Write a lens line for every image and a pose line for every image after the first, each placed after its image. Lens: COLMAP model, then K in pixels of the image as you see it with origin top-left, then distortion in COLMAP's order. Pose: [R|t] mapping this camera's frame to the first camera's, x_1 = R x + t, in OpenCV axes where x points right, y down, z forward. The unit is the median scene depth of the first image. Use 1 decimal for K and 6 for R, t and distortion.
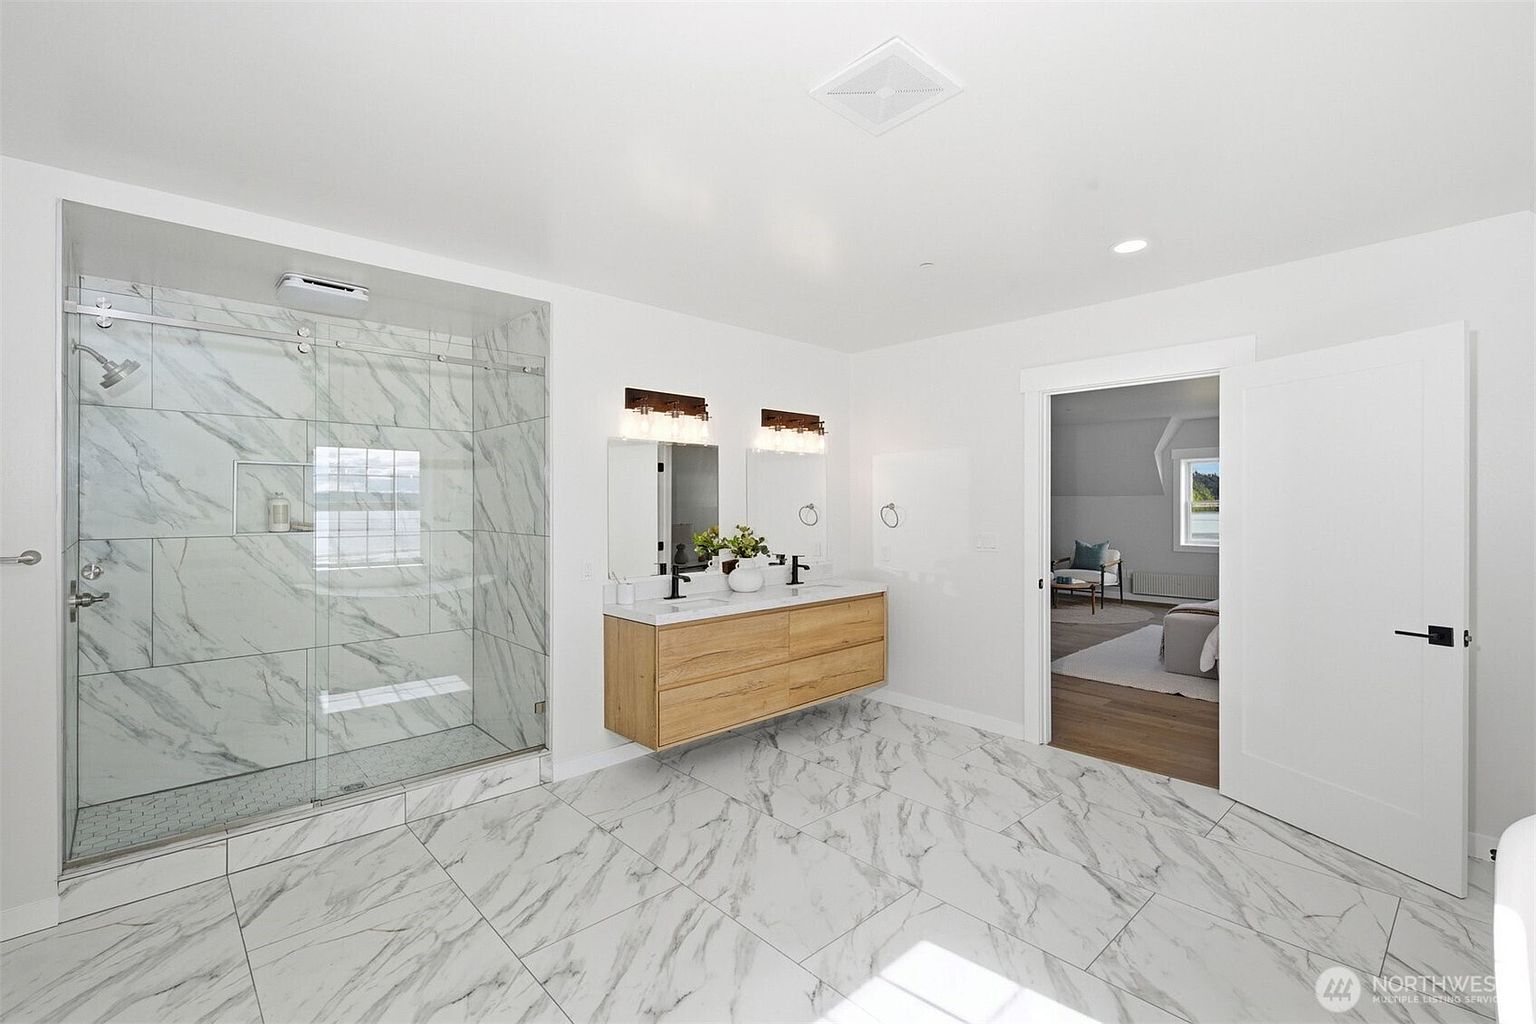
lens RADIAL K [[676.4, 0, 765.1], [0, 676.4, 507.7], [0, 0, 1]] dist [0.004403, -0.002084]
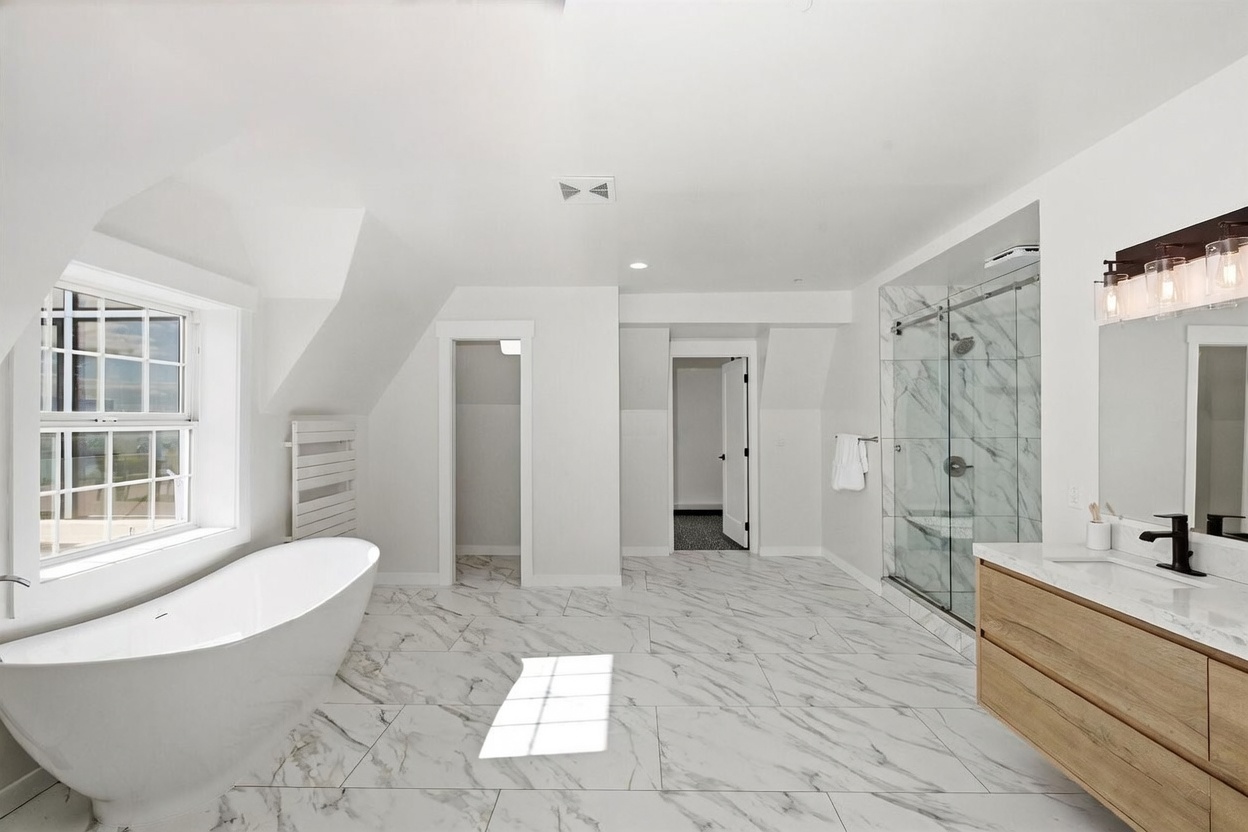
lens RADIAL K [[549.6, 0, 624.3], [0, 549.6, 416.1], [0, 0, 1]] dist [0.004403, -0.002084]
pose [[-0.690646, -0.003957, -0.723182, 0.828064], [0.001410, 0.999976, -0.006818, 0.003911], [0.723191, -0.005729, -0.690624, 1.473602]]
